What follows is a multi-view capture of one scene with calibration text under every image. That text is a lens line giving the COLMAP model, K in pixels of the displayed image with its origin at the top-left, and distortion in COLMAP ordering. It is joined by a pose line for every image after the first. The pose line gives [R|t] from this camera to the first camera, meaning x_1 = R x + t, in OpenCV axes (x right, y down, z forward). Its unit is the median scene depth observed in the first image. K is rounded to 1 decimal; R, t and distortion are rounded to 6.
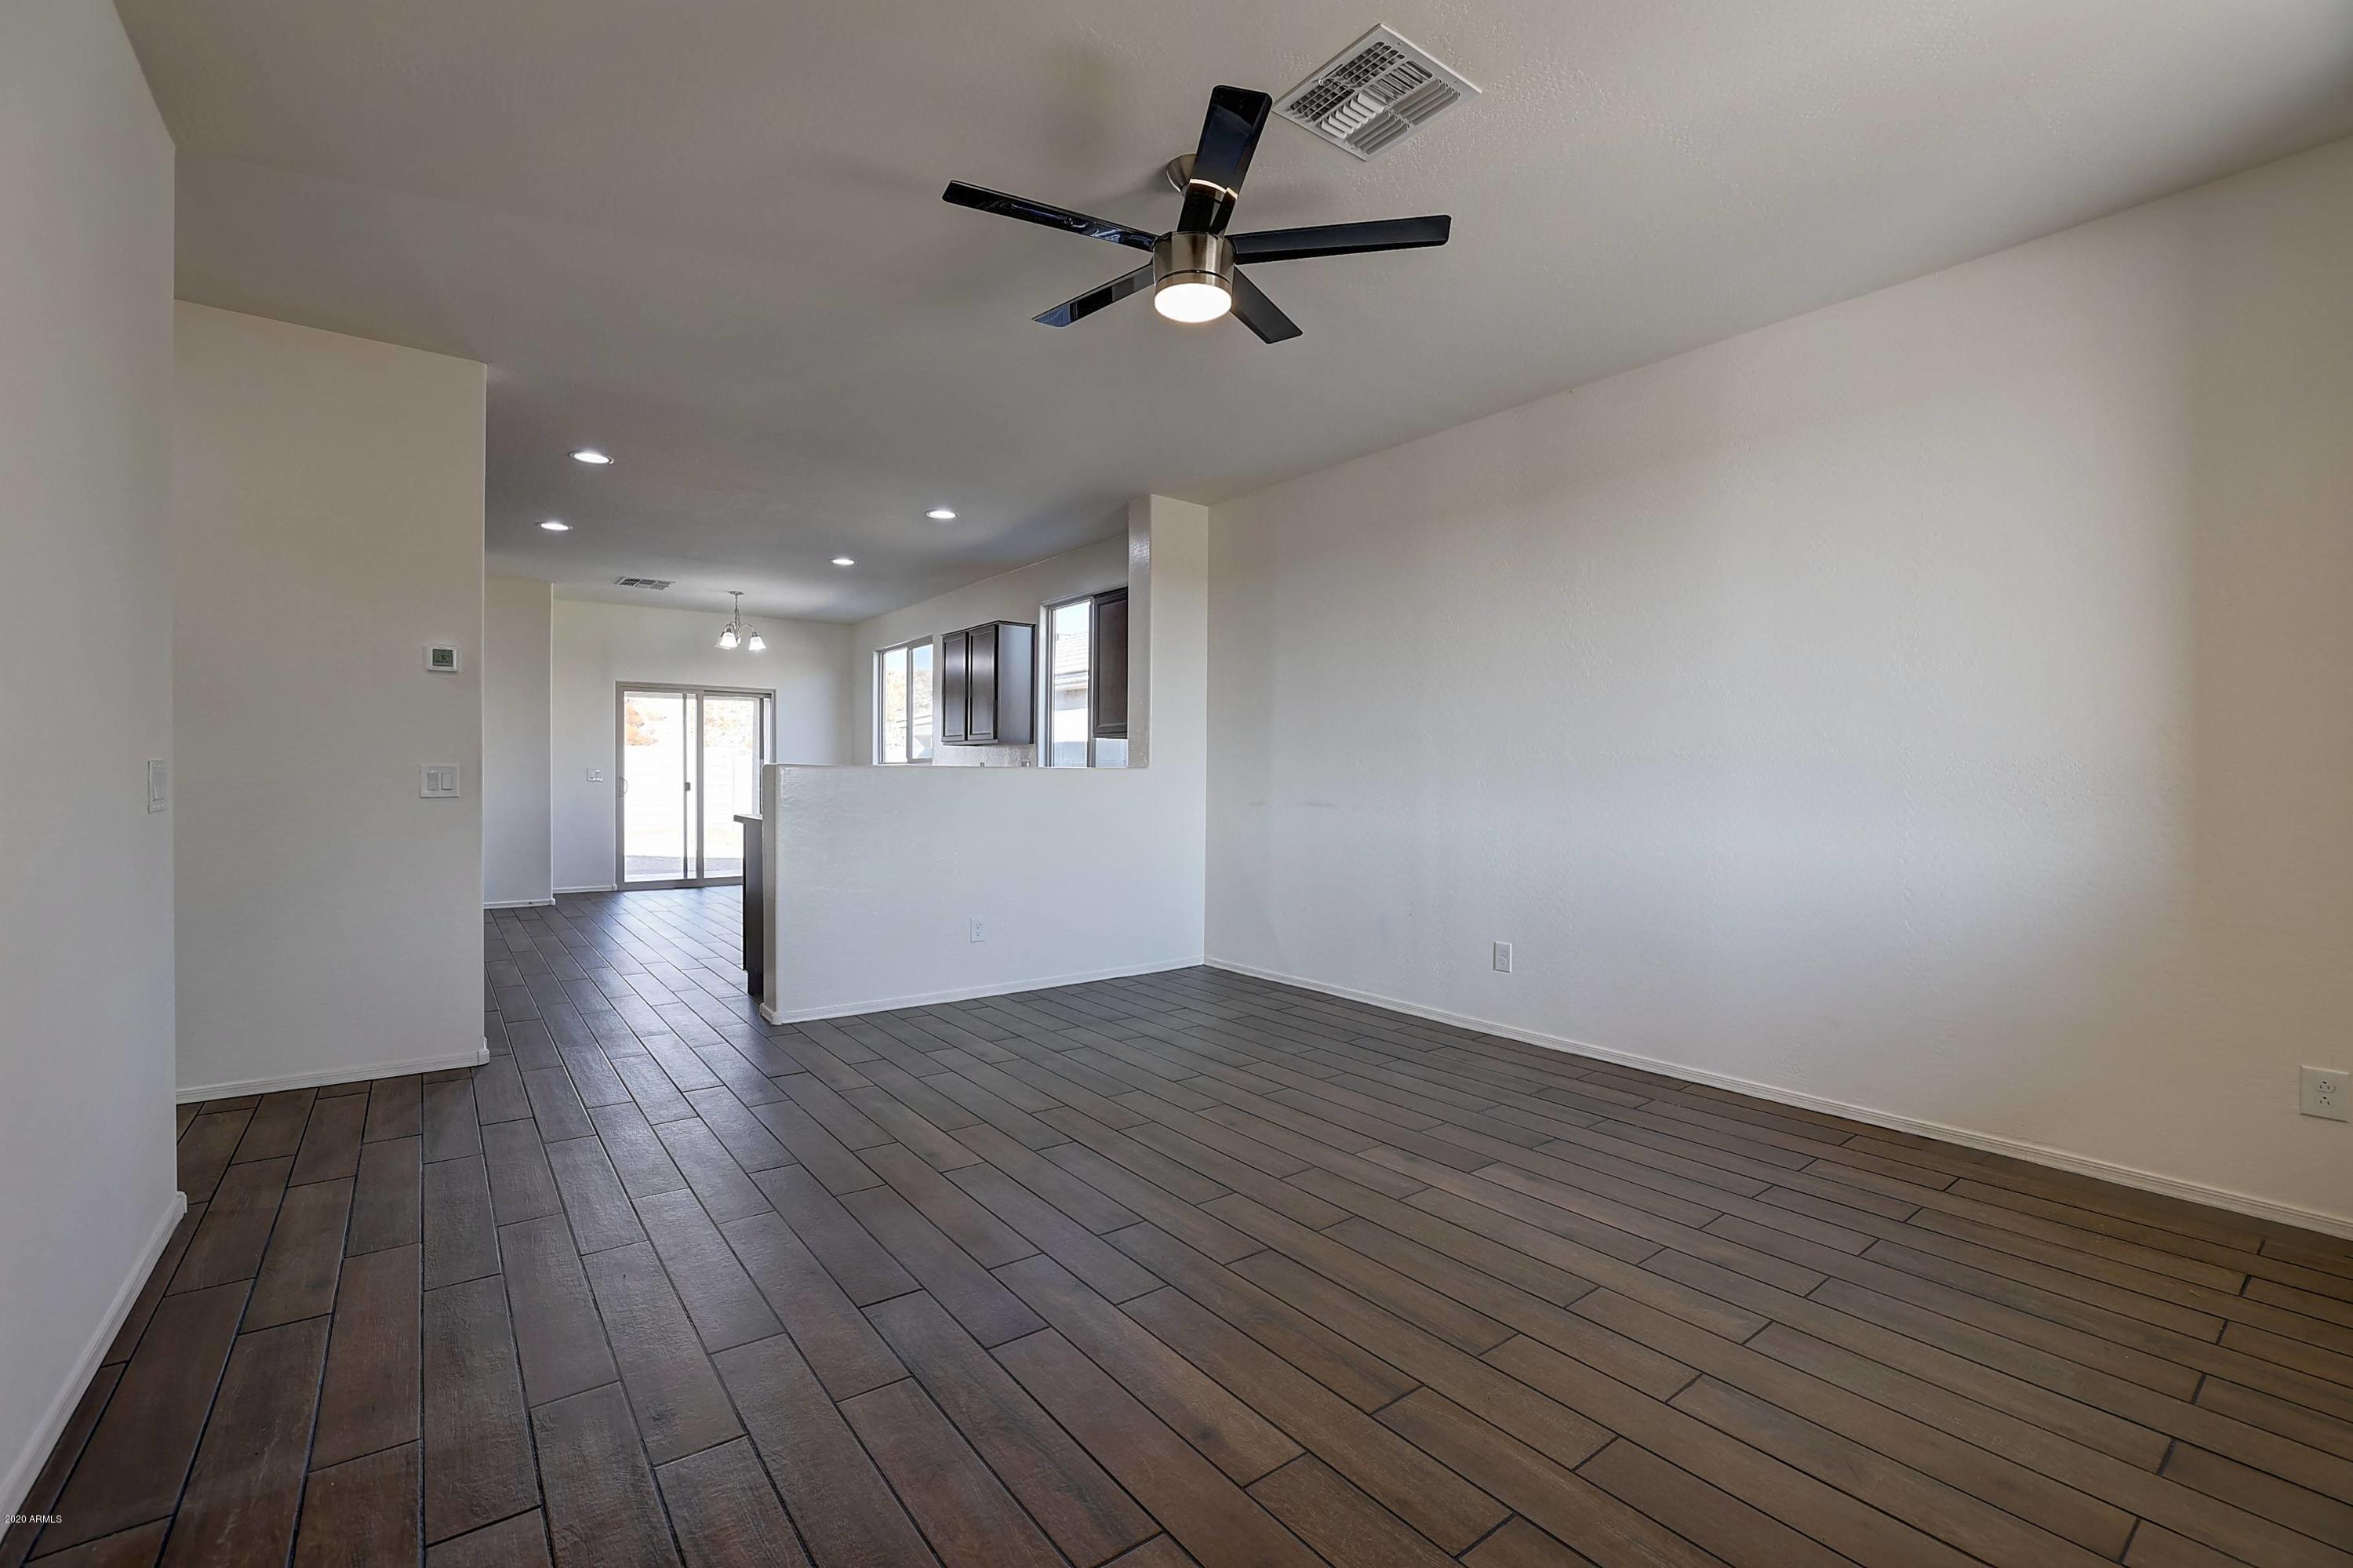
lens RADIAL K [[1019.3, 0, 1159.1], [0, 1019.3, 793.5], [0, 0, 1]] dist [0.003063, 0.001392]
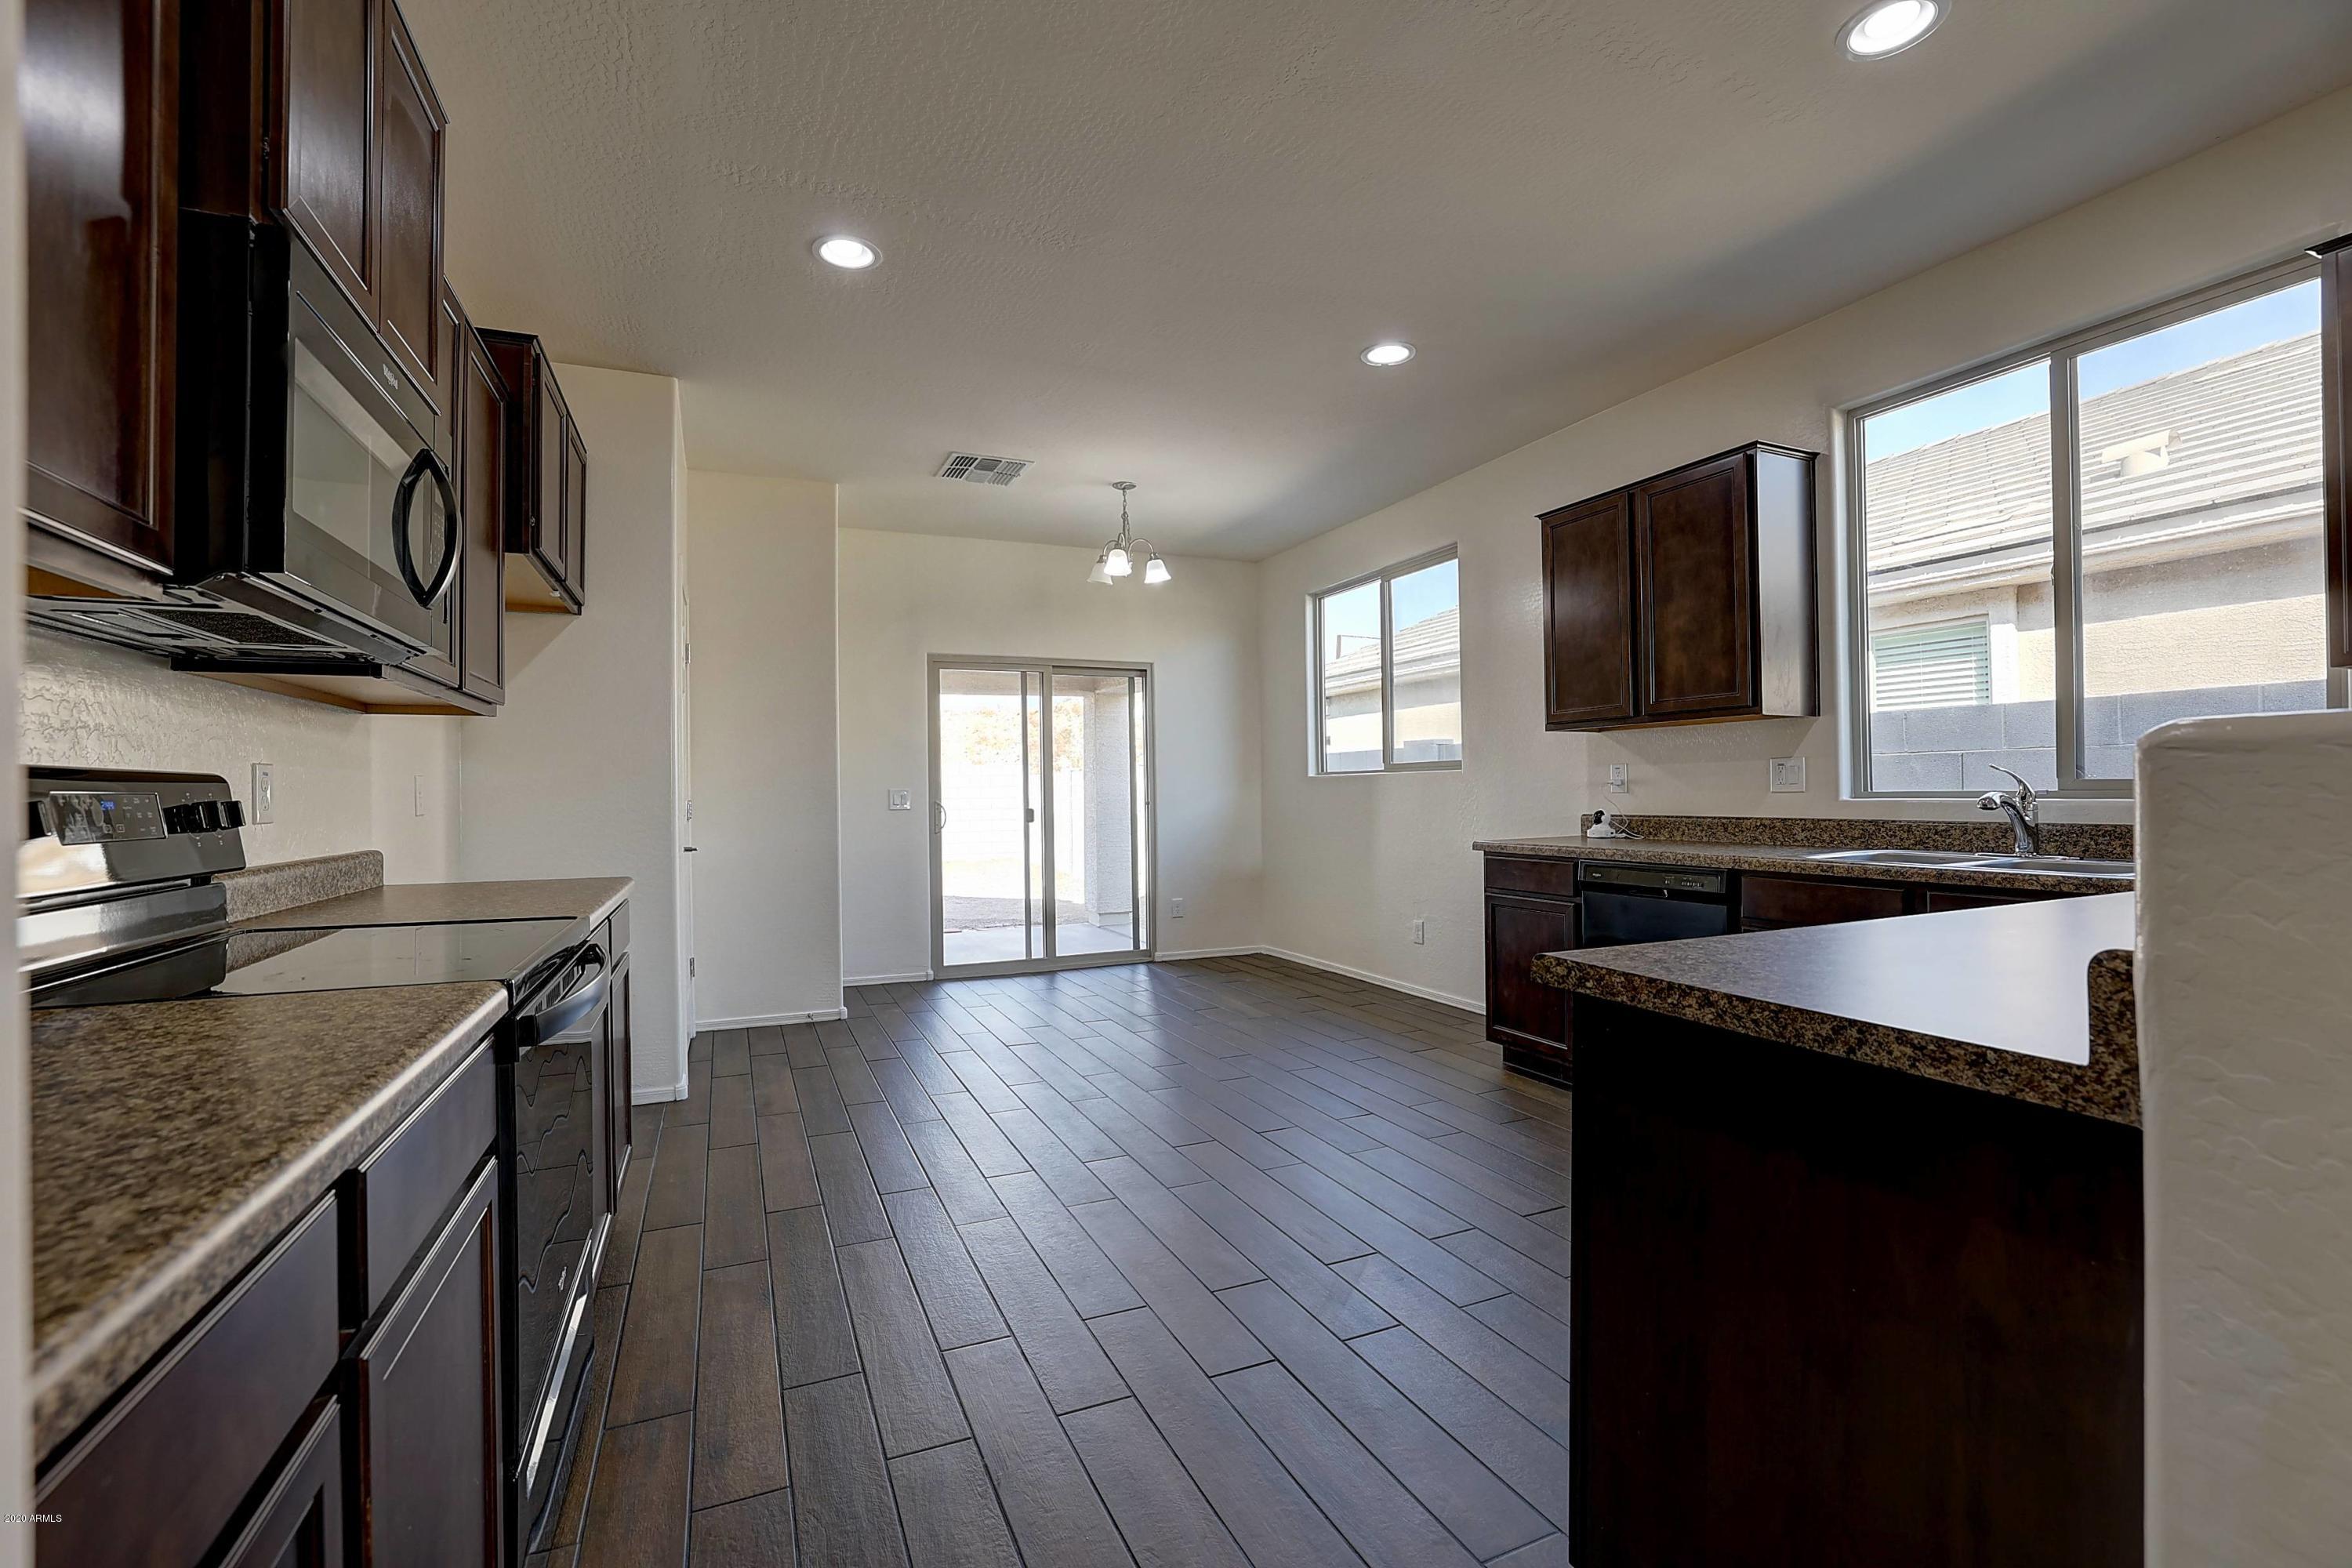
lens RADIAL K [[1018.9, 0, 1180.5], [0, 1018.9, 775.9], [0, 0, 1]] dist [0.003063, 0.001392]
pose [[0.972930, -0.016533, -0.230508, -0.225148], [0.010921, 0.999613, -0.025602, -0.014961], [0.230842, 0.022392, 0.972734, 0.399499]]
